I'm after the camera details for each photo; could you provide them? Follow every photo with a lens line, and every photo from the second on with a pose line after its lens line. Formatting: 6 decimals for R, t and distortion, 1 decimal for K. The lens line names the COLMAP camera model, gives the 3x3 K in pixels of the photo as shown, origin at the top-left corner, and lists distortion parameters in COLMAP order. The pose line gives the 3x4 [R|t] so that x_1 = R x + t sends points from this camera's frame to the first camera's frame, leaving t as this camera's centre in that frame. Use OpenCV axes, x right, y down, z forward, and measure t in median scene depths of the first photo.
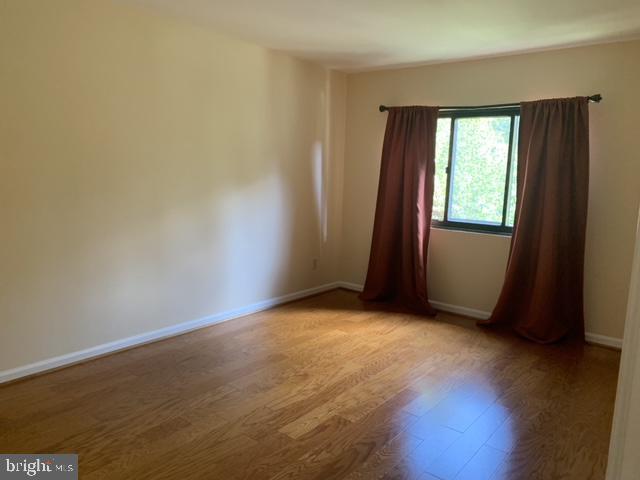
lens RADIAL K [[488.0, 0, 320.3], [0, 488.0, 237.8], [0, 0, 1]] dist [0.048531, -0.048263]
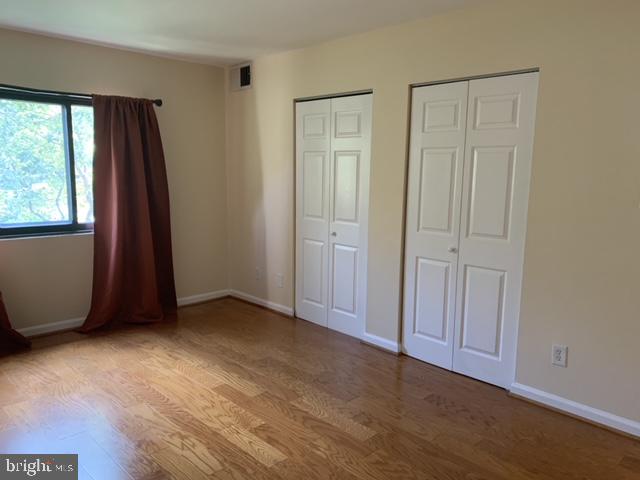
lens RADIAL K [[488.0, 0, 321.9], [0, 488.0, 243.1], [0, 0, 1]] dist [0.048531, -0.048263]
pose [[0.111862, -0.180152, 0.977258, -0.532395], [0.124865, 0.978183, 0.166030, -0.090975], [-0.985848, 0.103453, 0.131916, 0.443749]]
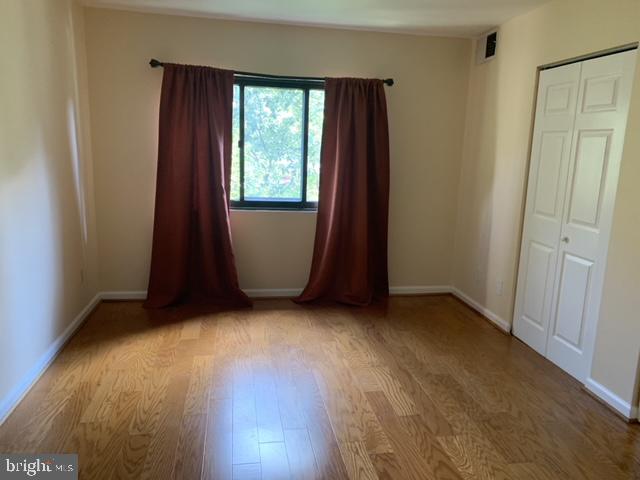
lens RADIAL K [[488.0, 0, 327.5], [0, 488.0, 237.3], [0, 0, 1]] dist [0.048531, -0.048263]
pose [[0.652466, -0.147341, 0.743356, -0.372282], [0.089356, 0.989032, 0.117606, -0.068730], [-0.752531, -0.010311, 0.658476, 0.325500]]
